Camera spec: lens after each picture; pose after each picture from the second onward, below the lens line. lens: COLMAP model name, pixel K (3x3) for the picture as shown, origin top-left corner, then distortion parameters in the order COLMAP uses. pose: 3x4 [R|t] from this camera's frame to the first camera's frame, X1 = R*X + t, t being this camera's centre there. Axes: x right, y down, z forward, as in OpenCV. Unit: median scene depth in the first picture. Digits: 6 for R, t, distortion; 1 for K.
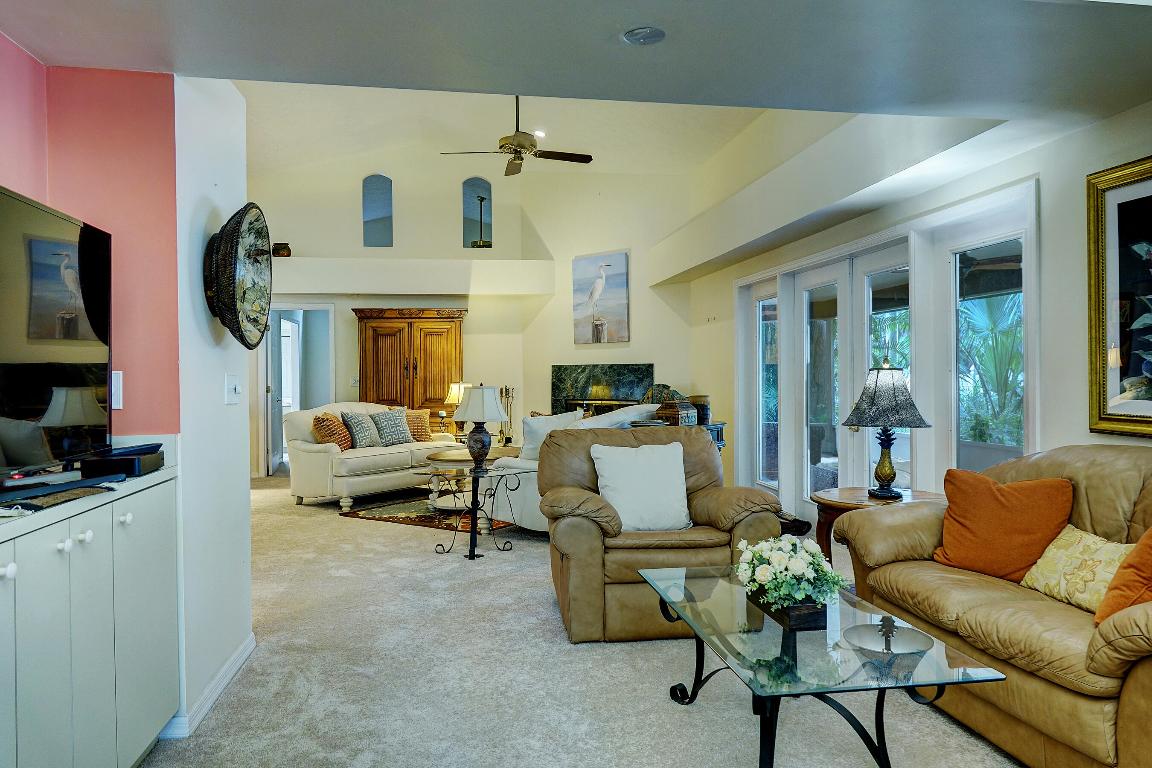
lens RADIAL K [[801.9, 0, 576.0], [0, 801.9, 384.0], [0, 0, 1]] dist [0.004855, -0.000432]
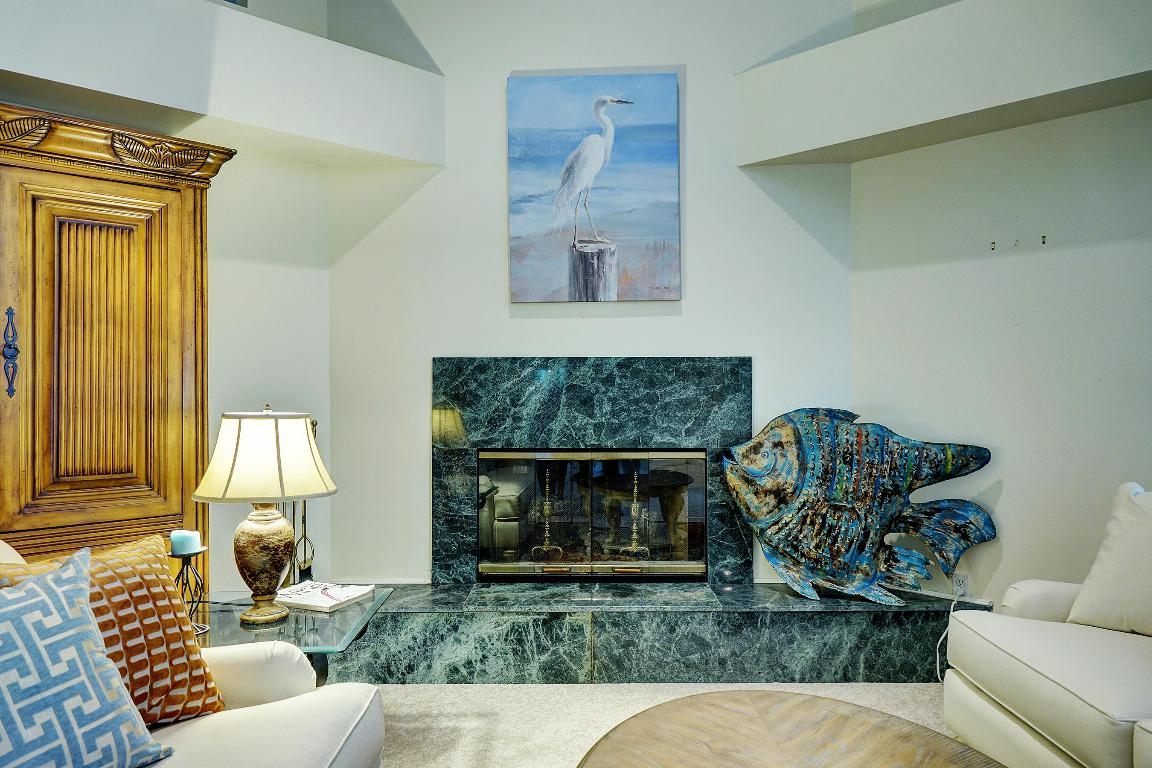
lens RADIAL K [[839.6, 0, 605.8], [0, 839.6, 377.1], [0, 0, 1]] dist [0.005247, -0.000753]
pose [[0.806719, 0.011725, 0.590819, -0.205415], [0.004179, 0.999665, -0.025544, -0.004853], [-0.590921, 0.023076, 0.806400, 0.685610]]
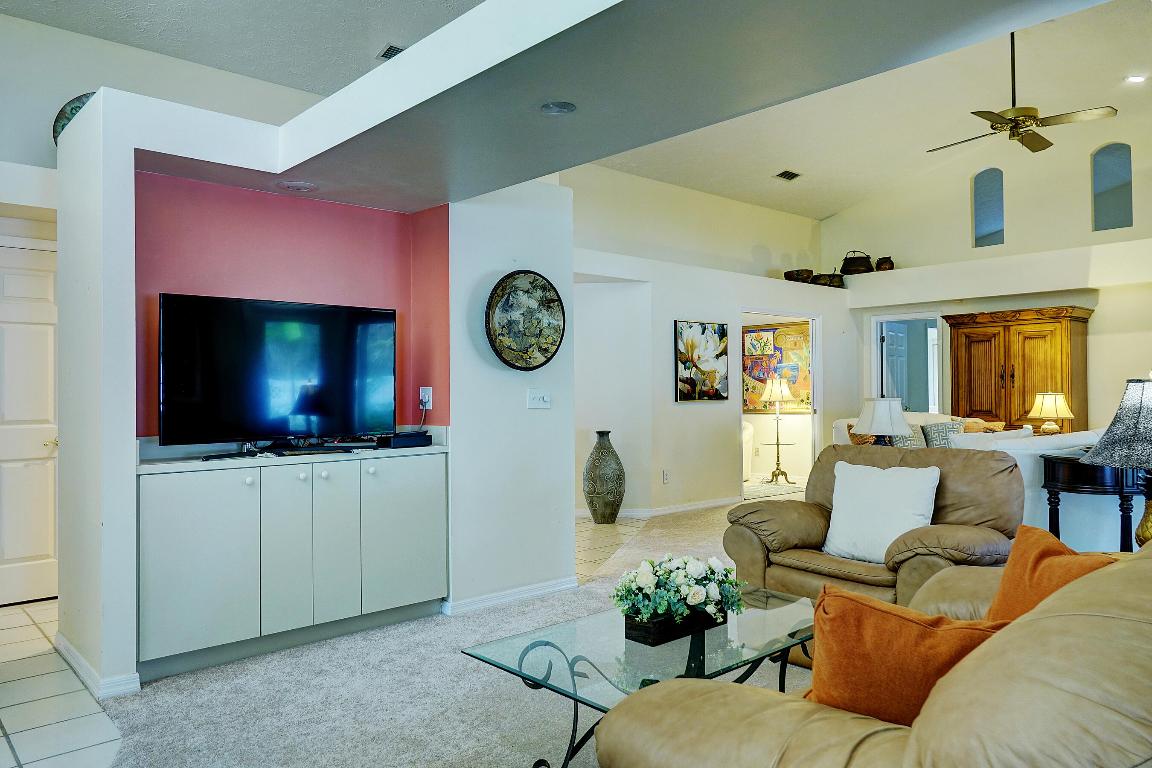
lens RADIAL K [[801.9, 0, 576.0], [0, 801.9, 384.0], [0, 0, 1]] dist [0.004855, -0.000432]
pose [[0.545074, -0.002116, -0.838385, 0.288099], [-0.004472, 0.999975, -0.005431, -0.004096], [0.838376, 0.006709, 0.545051, 0.098243]]
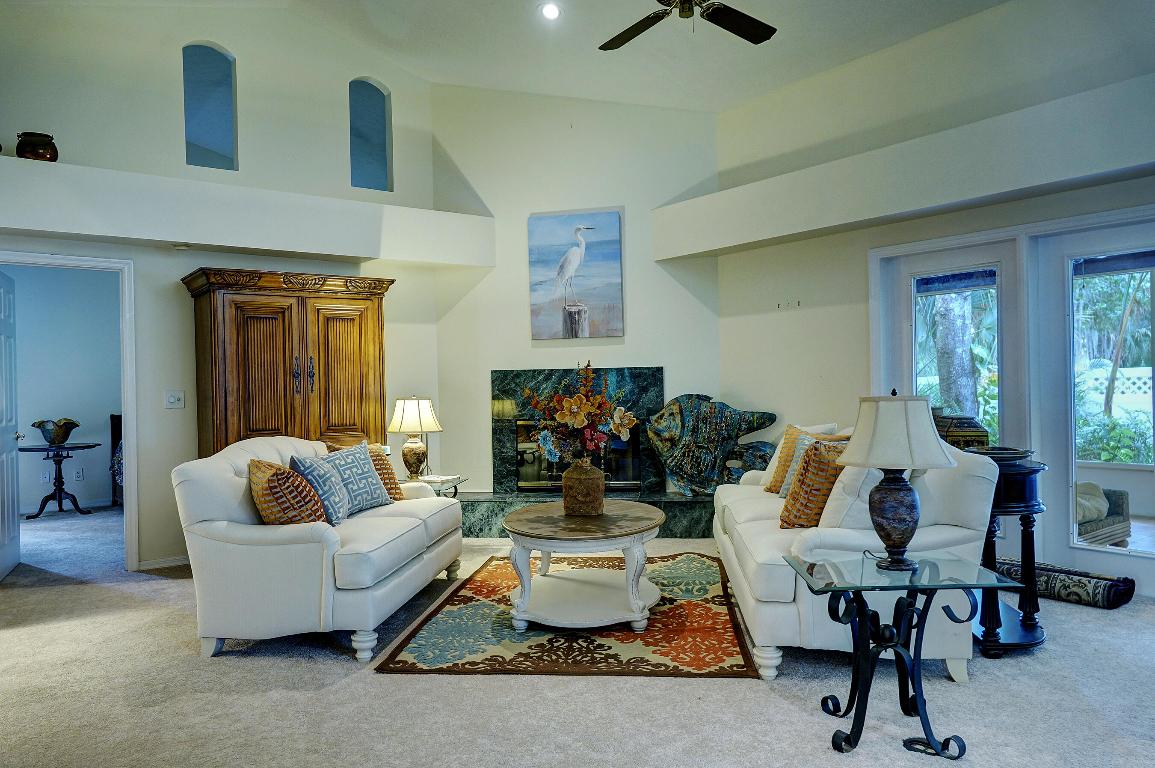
lens RADIAL K [[817.8, 0, 577.5], [0, 817.8, 384.0], [0, 0, 1]] dist [0.010547, 0.002902]
pose [[0.883760, -0.008956, 0.467854, -0.309696], [0.018259, 0.999715, -0.015352, -0.000008], [-0.467584, 0.022110, 0.883672, 0.373629]]
